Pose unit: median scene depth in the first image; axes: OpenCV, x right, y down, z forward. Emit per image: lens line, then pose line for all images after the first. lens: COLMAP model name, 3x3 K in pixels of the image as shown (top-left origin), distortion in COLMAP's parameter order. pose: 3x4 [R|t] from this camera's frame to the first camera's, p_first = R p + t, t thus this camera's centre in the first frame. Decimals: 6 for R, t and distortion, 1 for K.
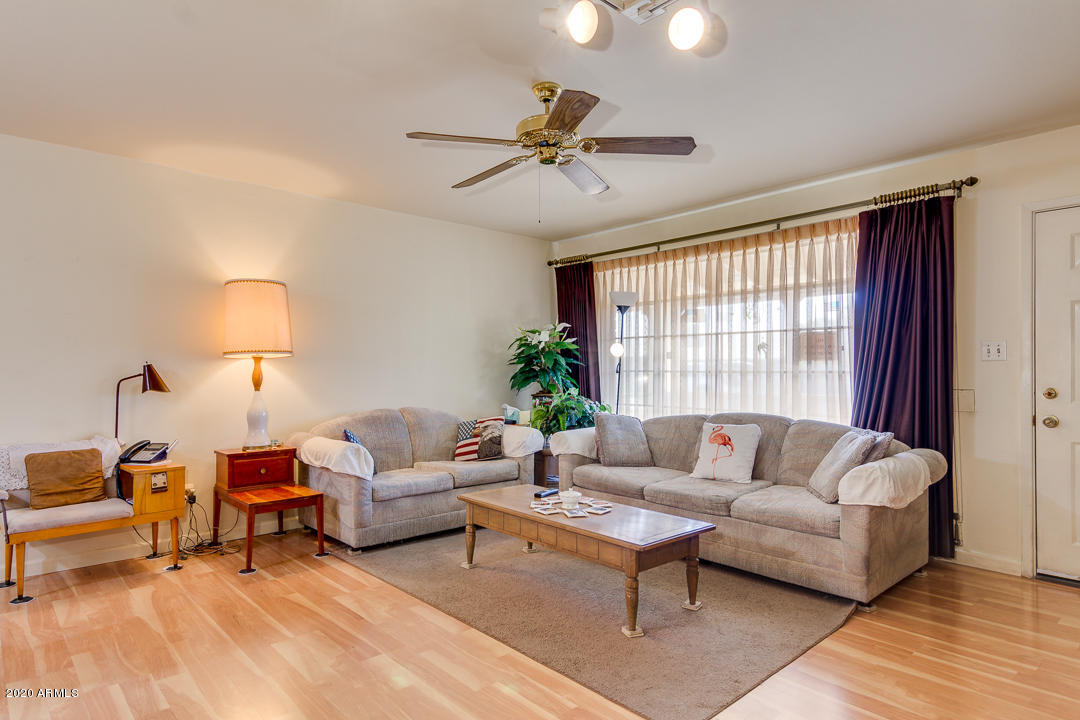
lens RADIAL K [[609.5, 0, 540.0], [0, 609.5, 360.0], [0, 0, 1]] dist [0.083938, 0.000060]
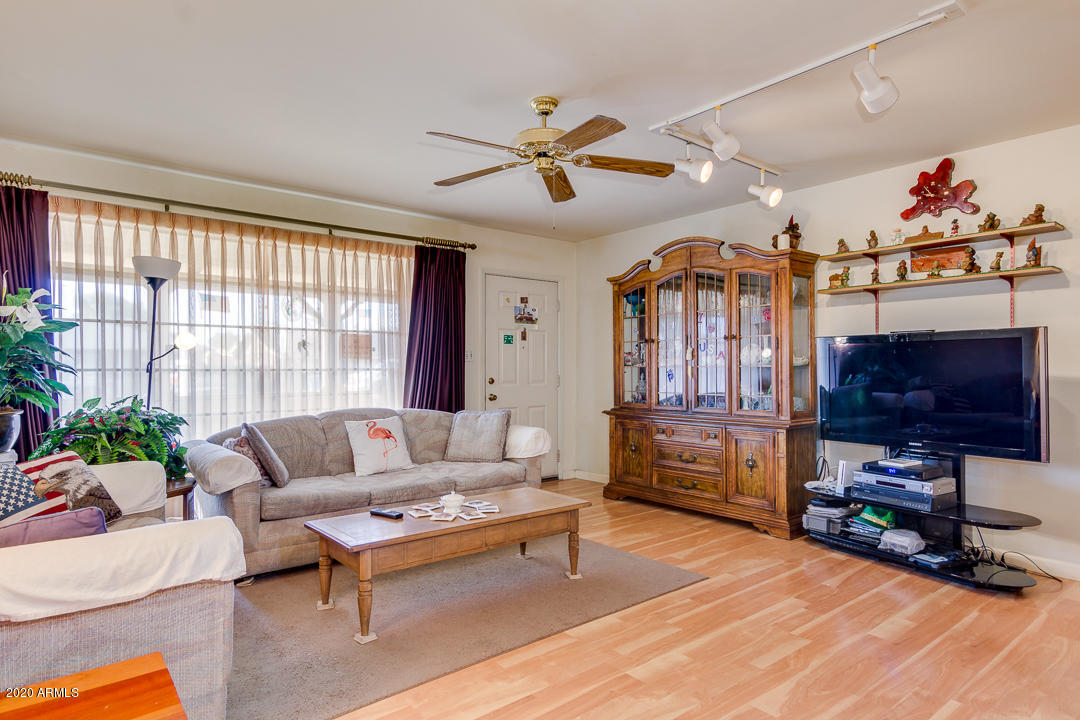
lens RADIAL K [[610.1, 0, 540.0], [0, 610.1, 360.0], [0, 0, 1]] dist [0.004913, 0.001066]
pose [[0.048039, 0.020257, 0.998640, -0.671584], [-0.004117, 0.999790, -0.020082, 0.022909], [-0.998837, -0.003147, 0.048113, 0.634764]]
